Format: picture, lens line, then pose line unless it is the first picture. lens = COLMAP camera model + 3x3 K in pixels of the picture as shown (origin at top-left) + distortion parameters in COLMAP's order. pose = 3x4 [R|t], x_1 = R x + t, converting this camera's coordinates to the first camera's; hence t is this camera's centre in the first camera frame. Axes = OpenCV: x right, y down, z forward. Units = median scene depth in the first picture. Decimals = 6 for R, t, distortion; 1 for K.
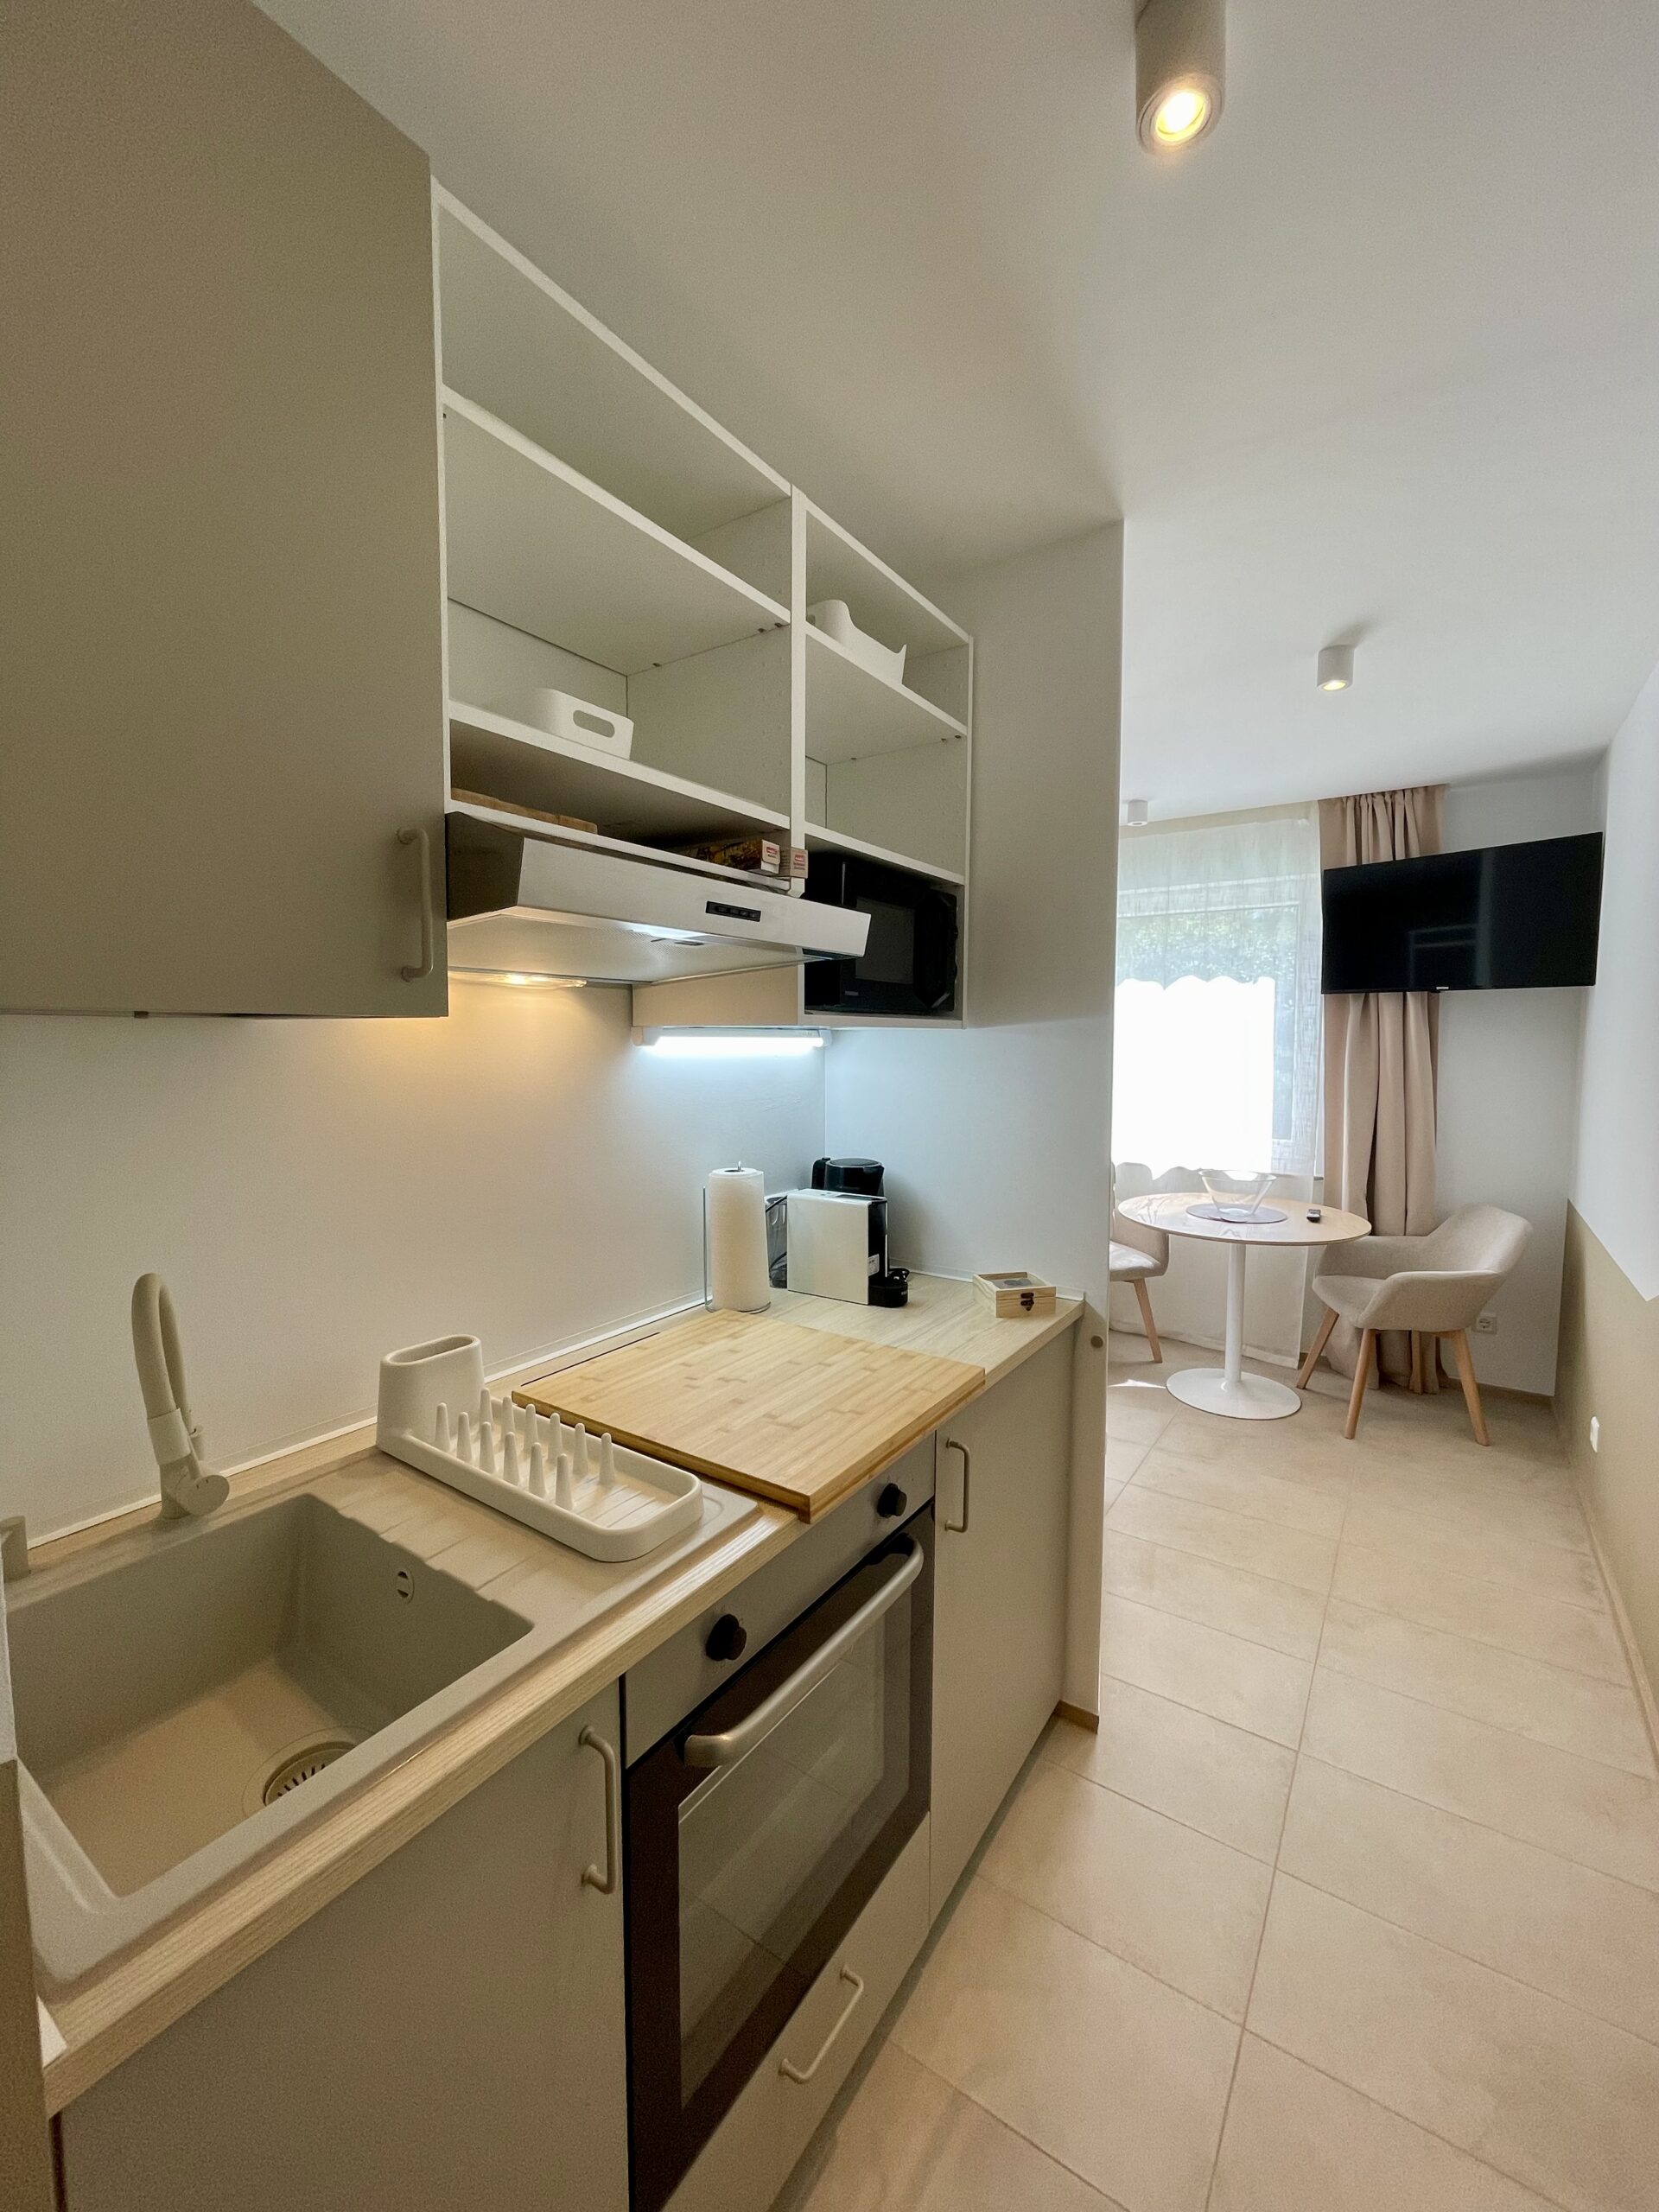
lens RADIAL K [[903.0, 0, 836.1], [0, 903.0, 1095.2], [0, 0, 1]] dist [-0.015210, -0.000172]
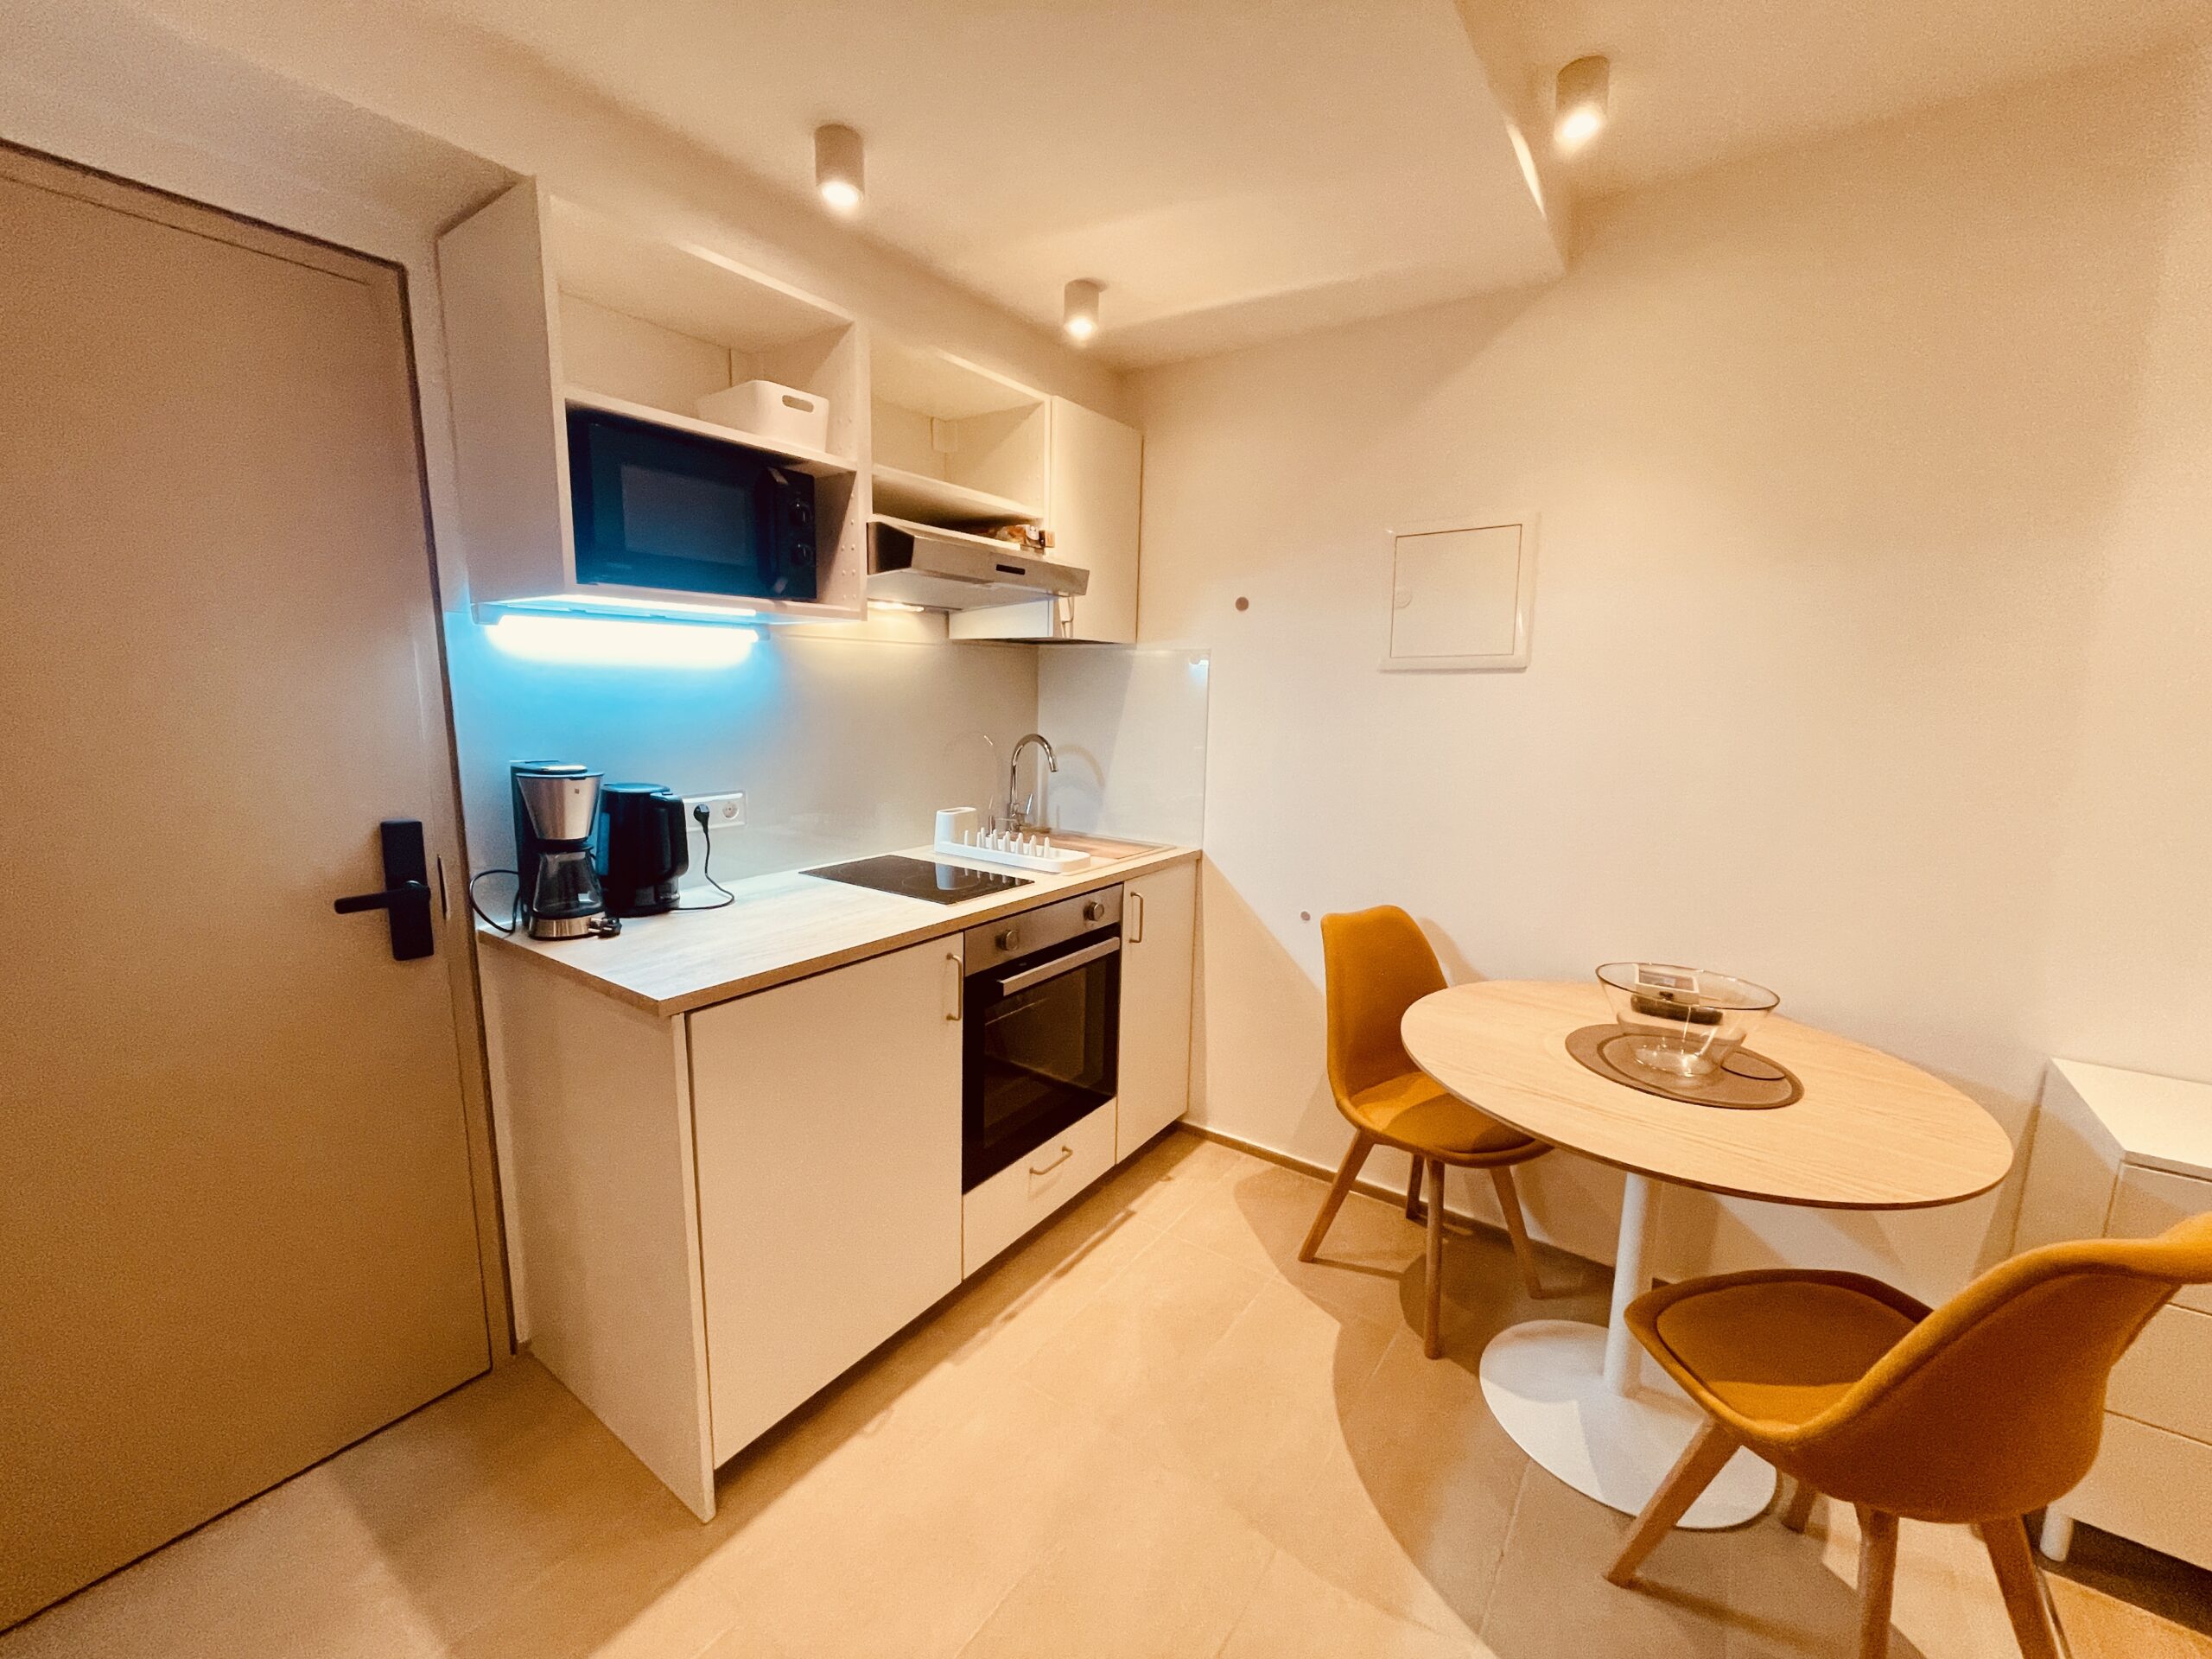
lens RADIAL K [[903.0, 0, 1090.7], [0, 903.0, 833.2], [0, 0, 1]] dist [-0.015210, -0.000172]
pose [[0.999739, -0.002700, 0.022670, 0.013450], [0.000437, 0.995065, 0.099223, 0.128060], [-0.022826, -0.099187, 0.994807, -0.749434]]
